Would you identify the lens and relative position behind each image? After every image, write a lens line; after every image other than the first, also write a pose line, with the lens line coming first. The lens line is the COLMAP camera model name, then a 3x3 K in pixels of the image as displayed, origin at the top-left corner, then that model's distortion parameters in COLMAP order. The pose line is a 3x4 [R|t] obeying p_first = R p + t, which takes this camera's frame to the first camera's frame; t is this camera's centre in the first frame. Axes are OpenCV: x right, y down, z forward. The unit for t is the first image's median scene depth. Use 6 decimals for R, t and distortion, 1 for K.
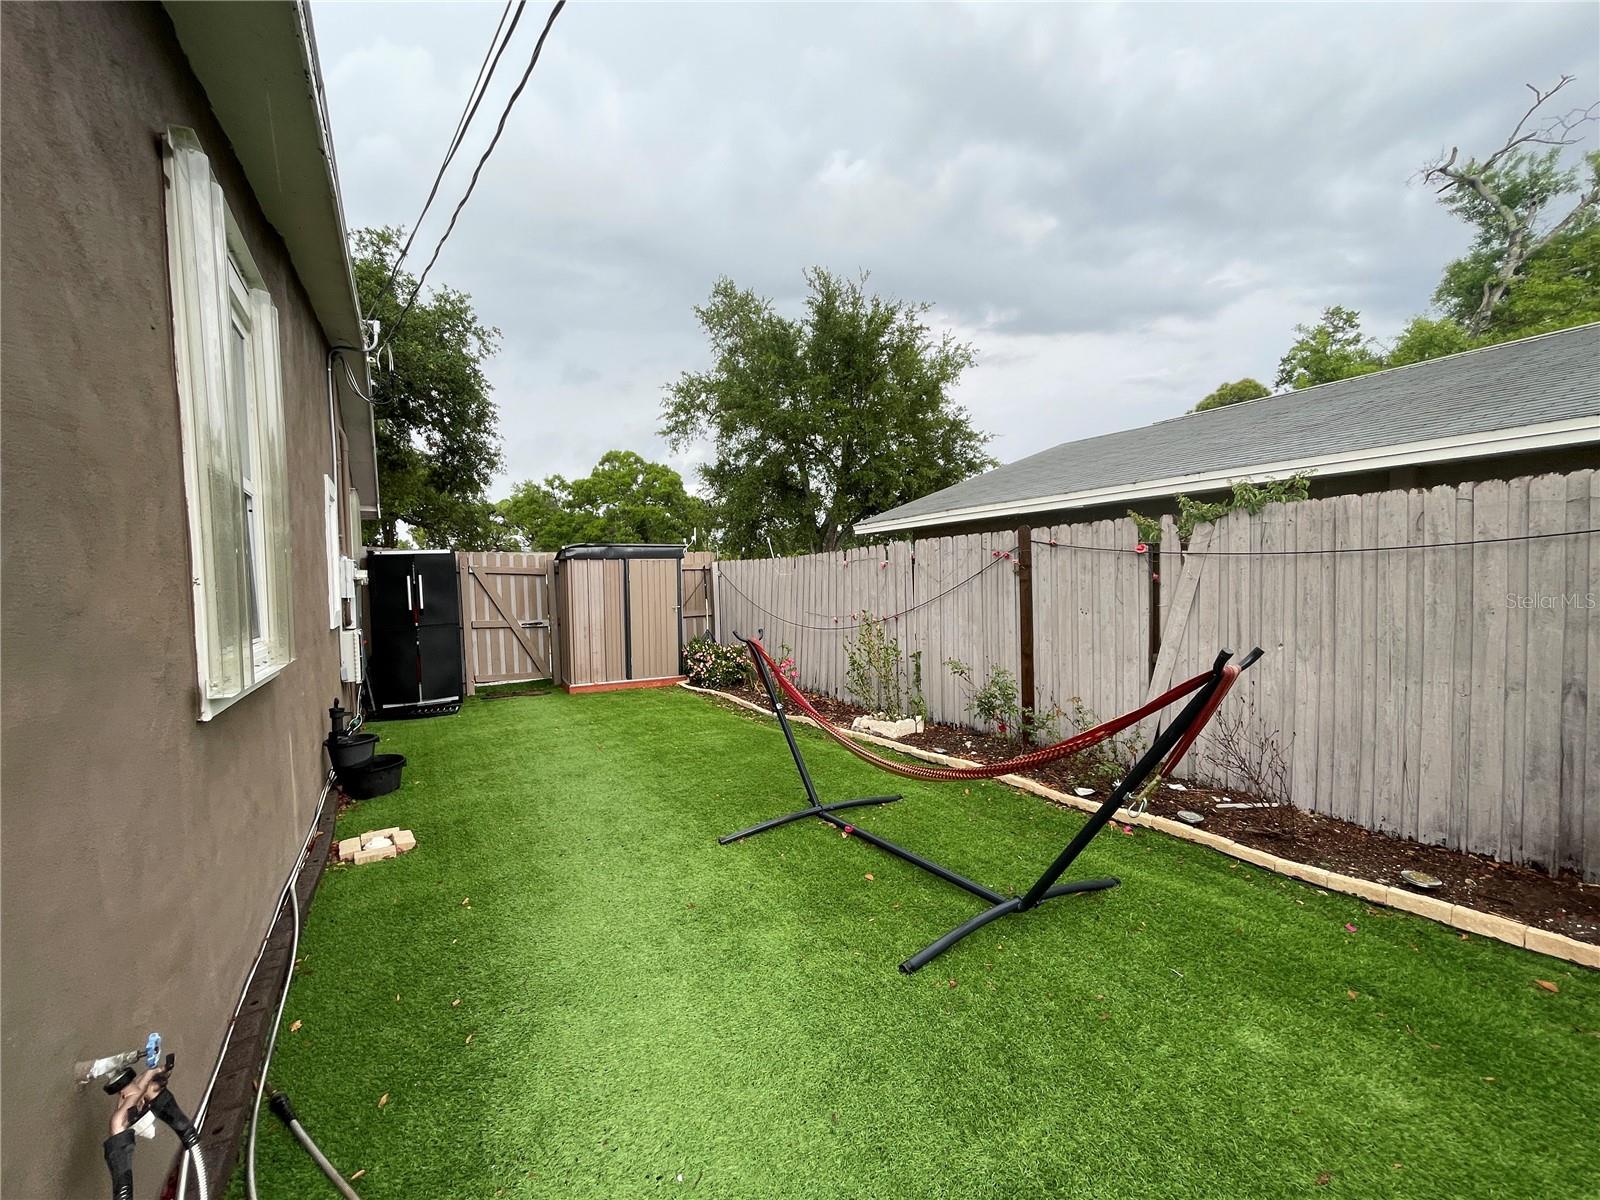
lens RADIAL K [[649.2, 0, 793.5], [0, 649.2, 608.5], [0, 0, 1]] dist [-0.000775, -0.000403]
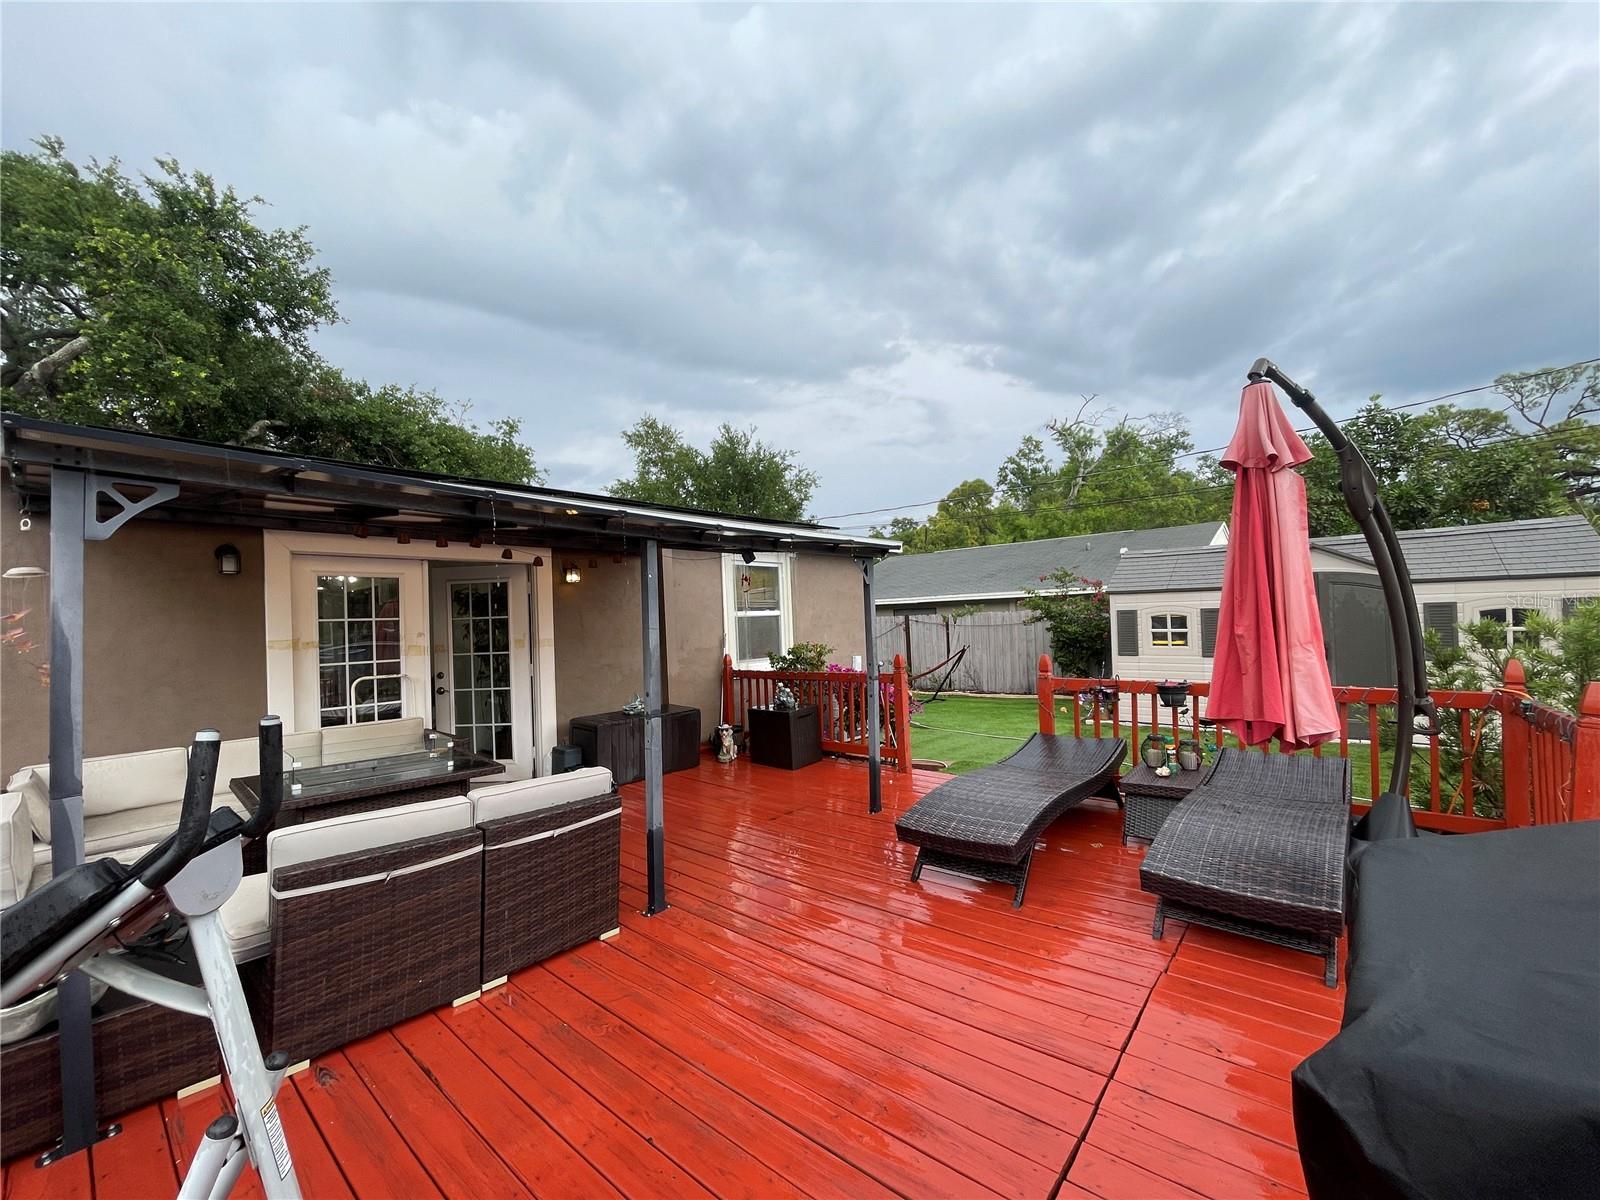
lens RADIAL K [[646.1, 0, 785.9], [0, 646.1, 608.8], [0, 0, 1]] dist [0.002266, 0.000445]
pose [[0.953933, -0.005555, 0.299968, -0.344454], [0.026903, 0.997385, -0.067083, 0.009832], [-0.298811, 0.072063, 0.951588, -0.537537]]
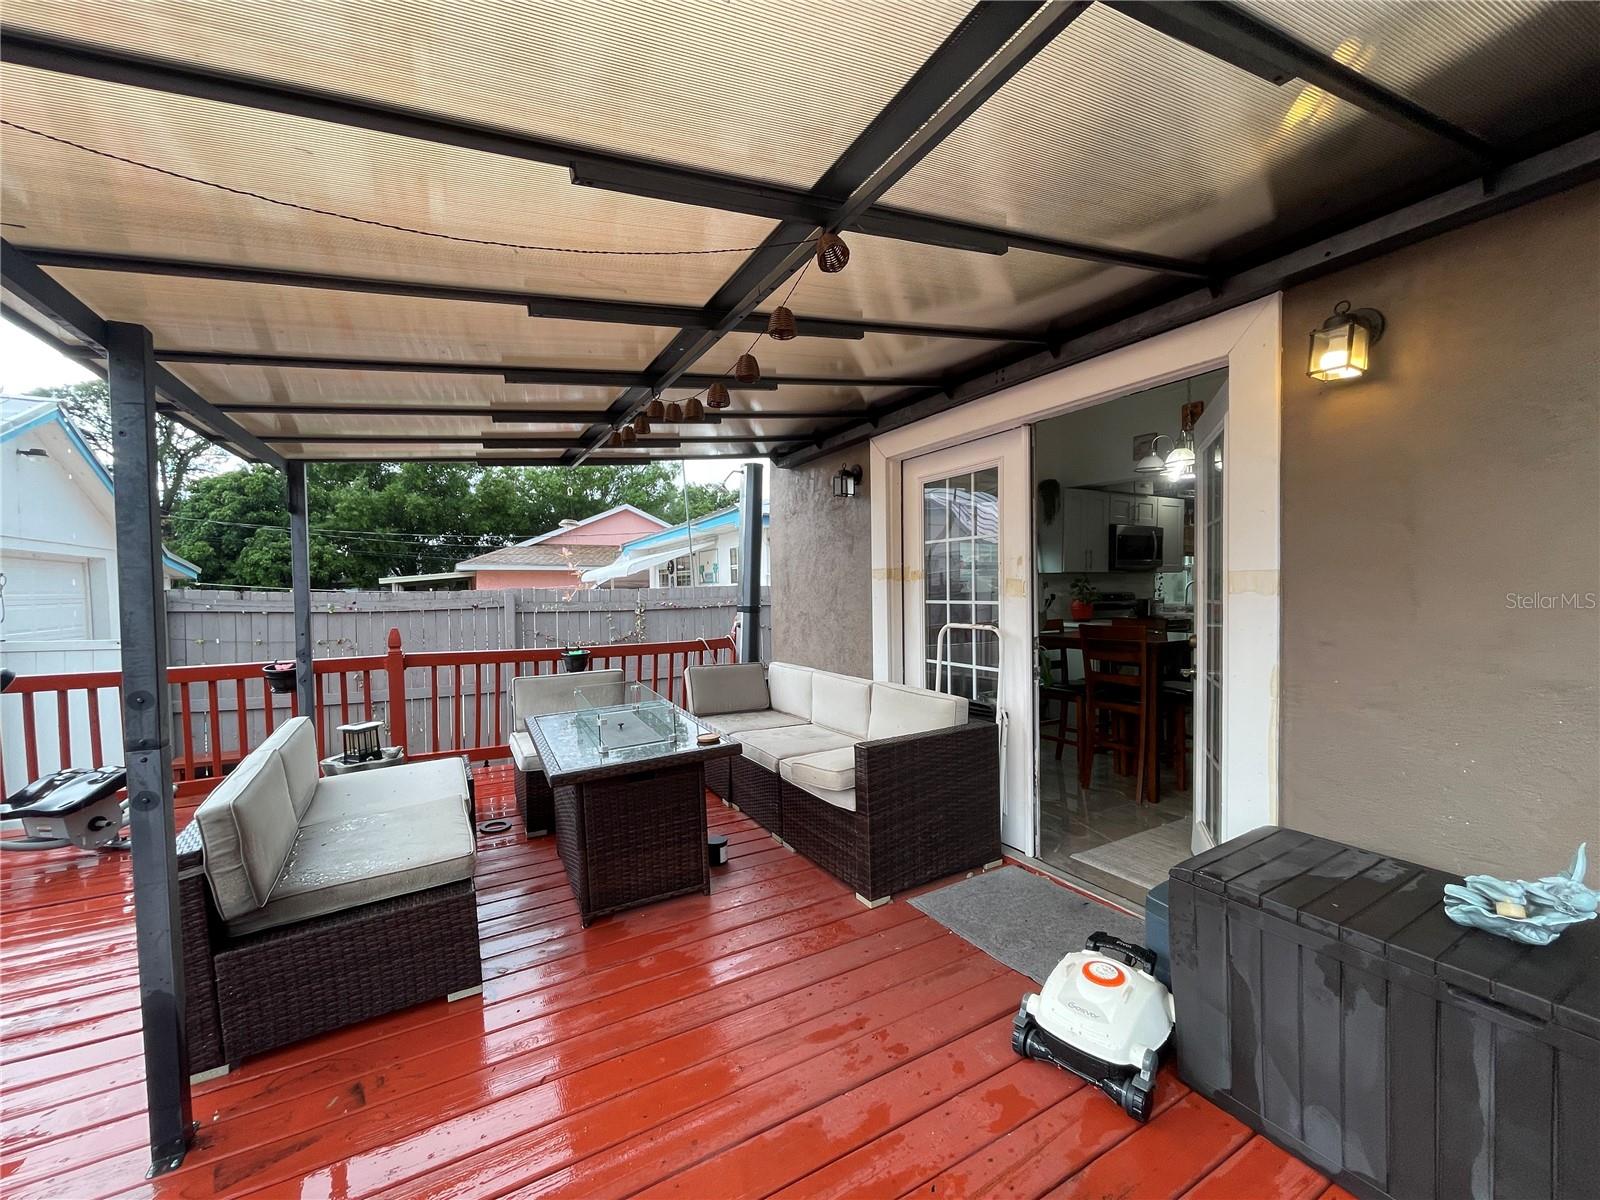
lens RADIAL K [[653.8, 0, 794.9], [0, 653.8, 609.3], [0, 0, 1]] dist [-0.014585, 0.010359]
pose [[-0.031997, 0.053516, -0.998054, -0.229558], [-0.023887, 0.998239, 0.054292, 0.001227], [0.999202, 0.025578, -0.030662, -0.219278]]
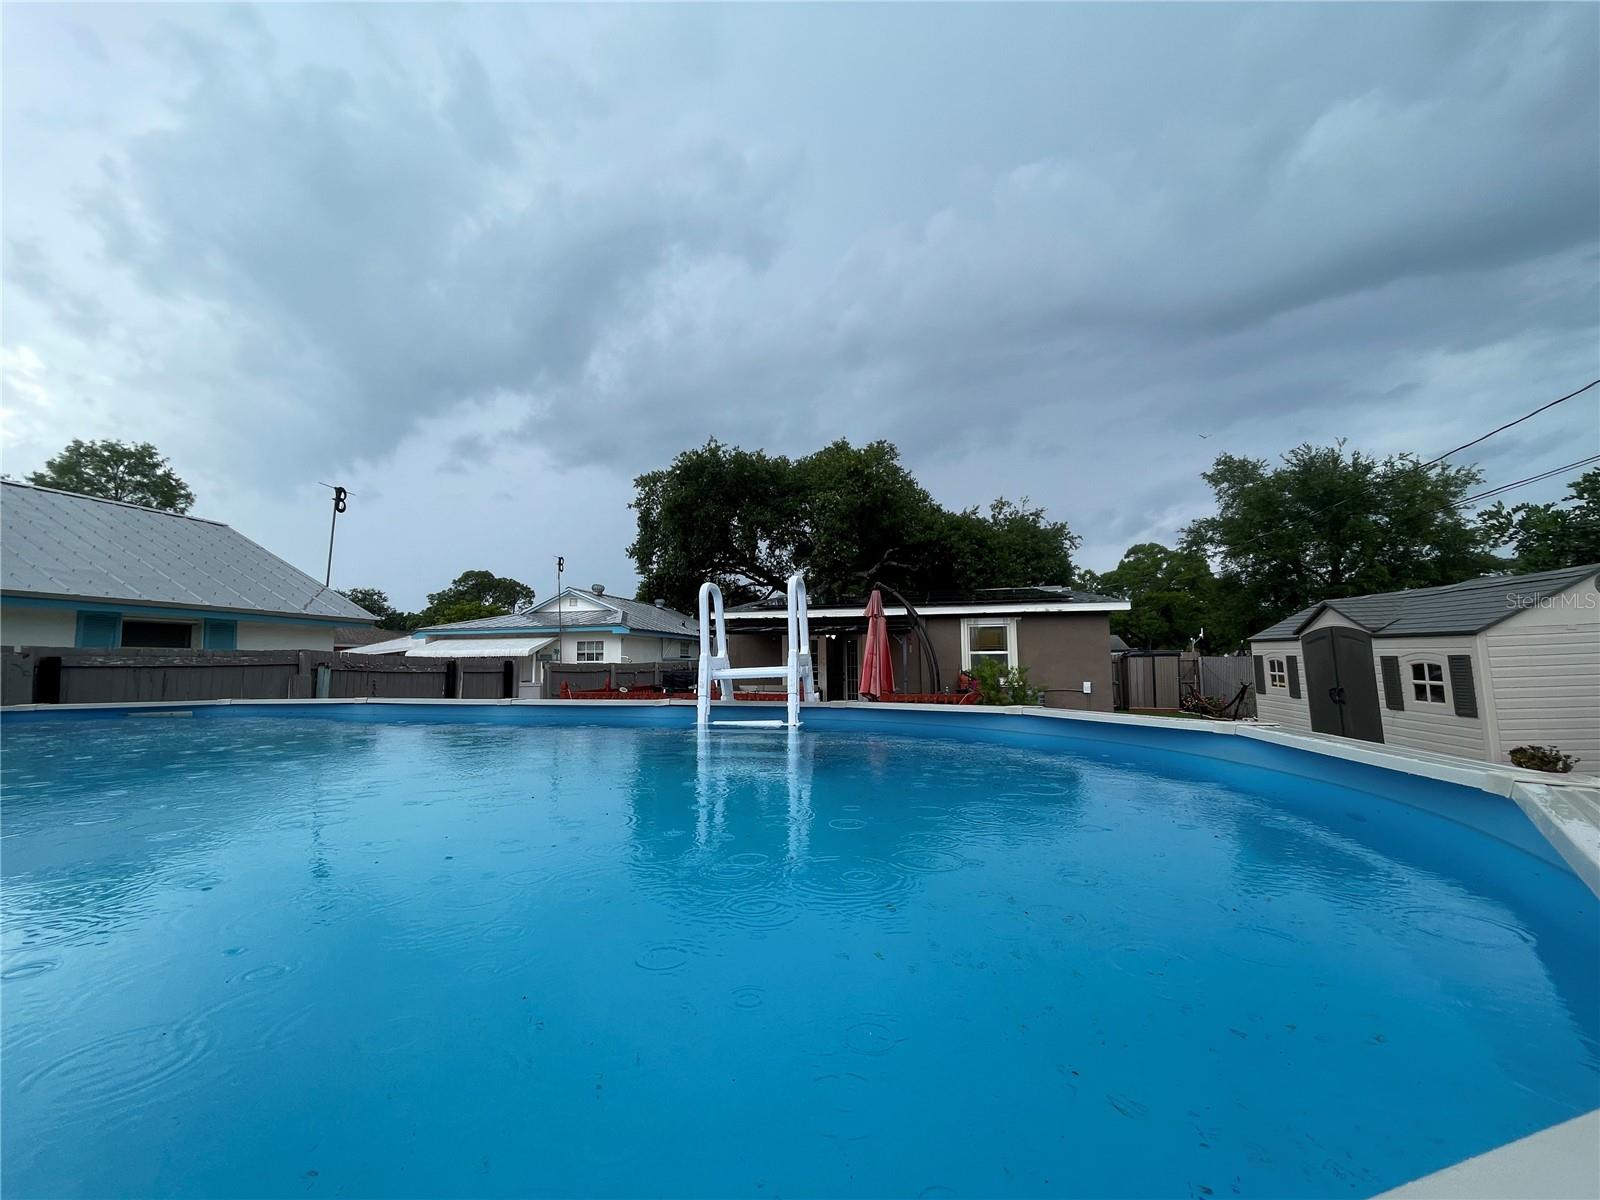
lens RADIAL K [[647.4, 0, 802.8], [0, 647.4, 599.4], [0, 0, 1]] dist [0.014726, 0.000020]
pose [[0.735678, -0.046125, -0.675759, 0.240711], [-0.038887, 0.993157, -0.110125, 0.016059], [0.676214, 0.107295, 0.728850, -0.931024]]
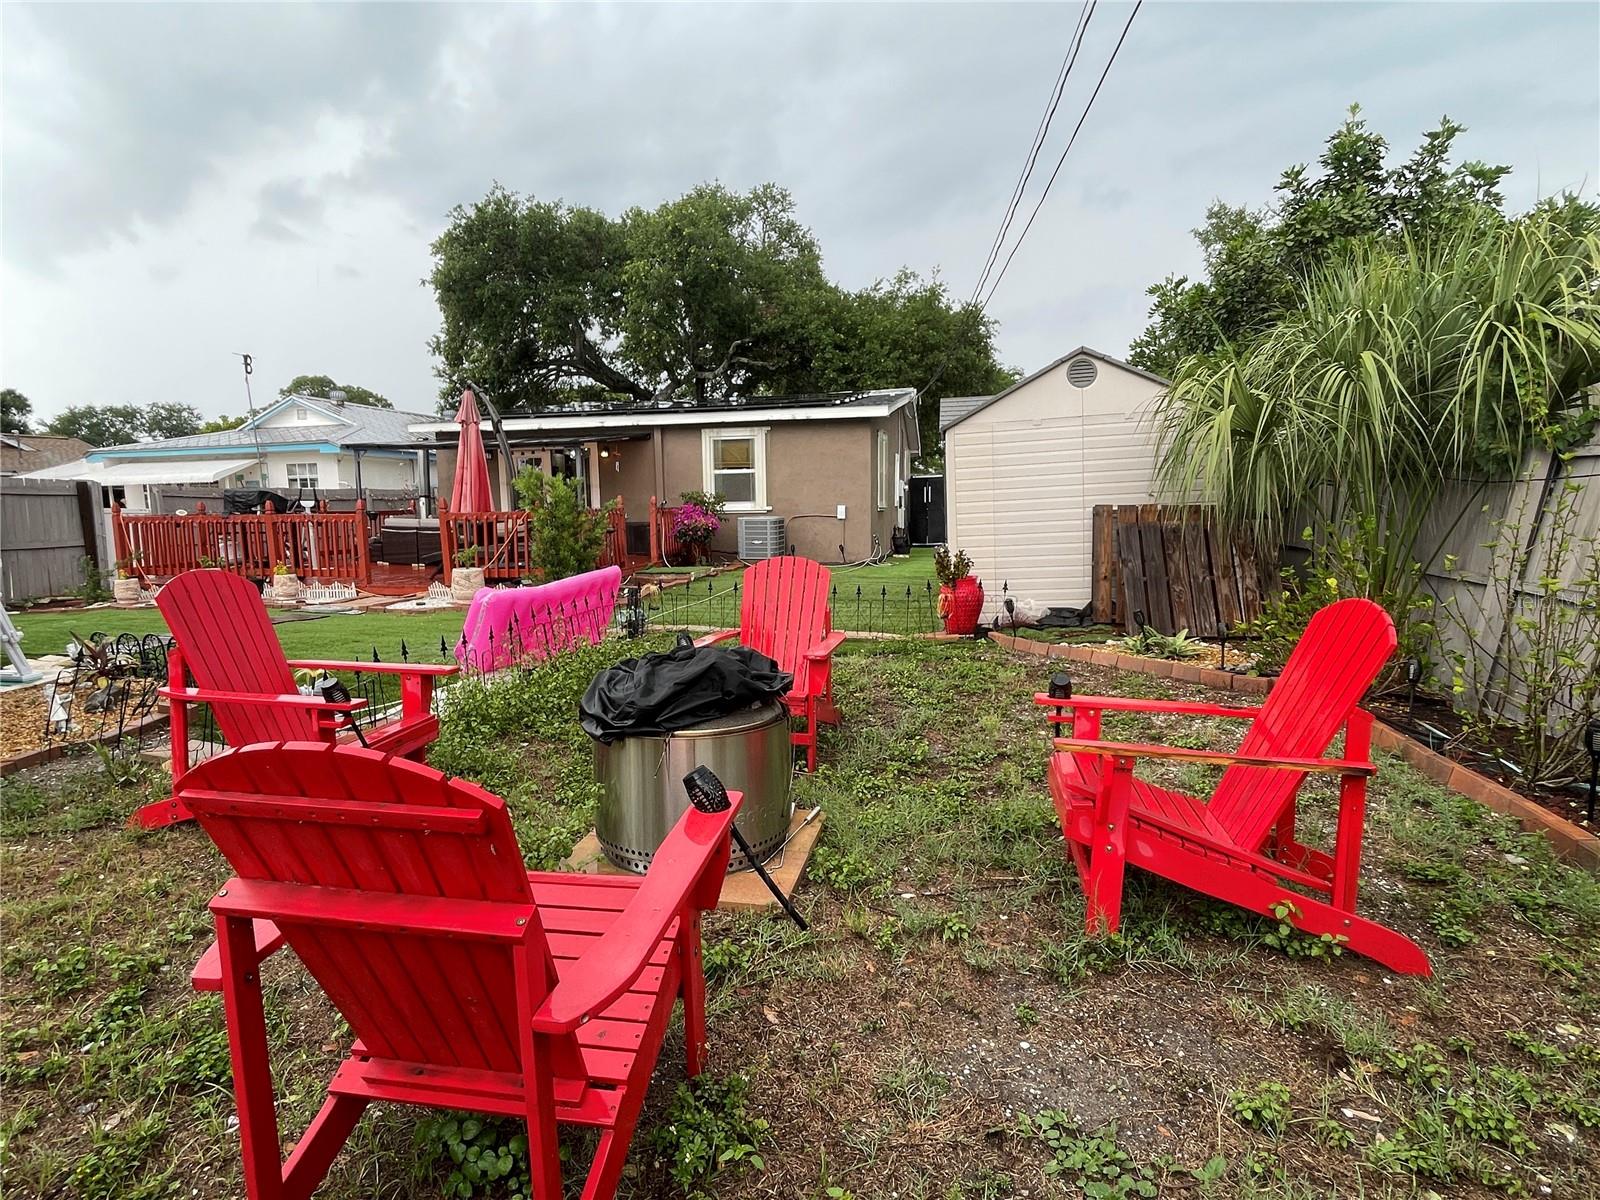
lens RADIAL K [[849.4, 0, 788.2], [0, 849.4, 608.7], [0, 0, 1]] dist [0.000694, 0.000410]
pose [[0.730282, 0.101135, -0.675619, 0.548322], [-0.031570, 0.992920, 0.114509, 0.023439], [0.682416, -0.062294, 0.728304, -0.751236]]
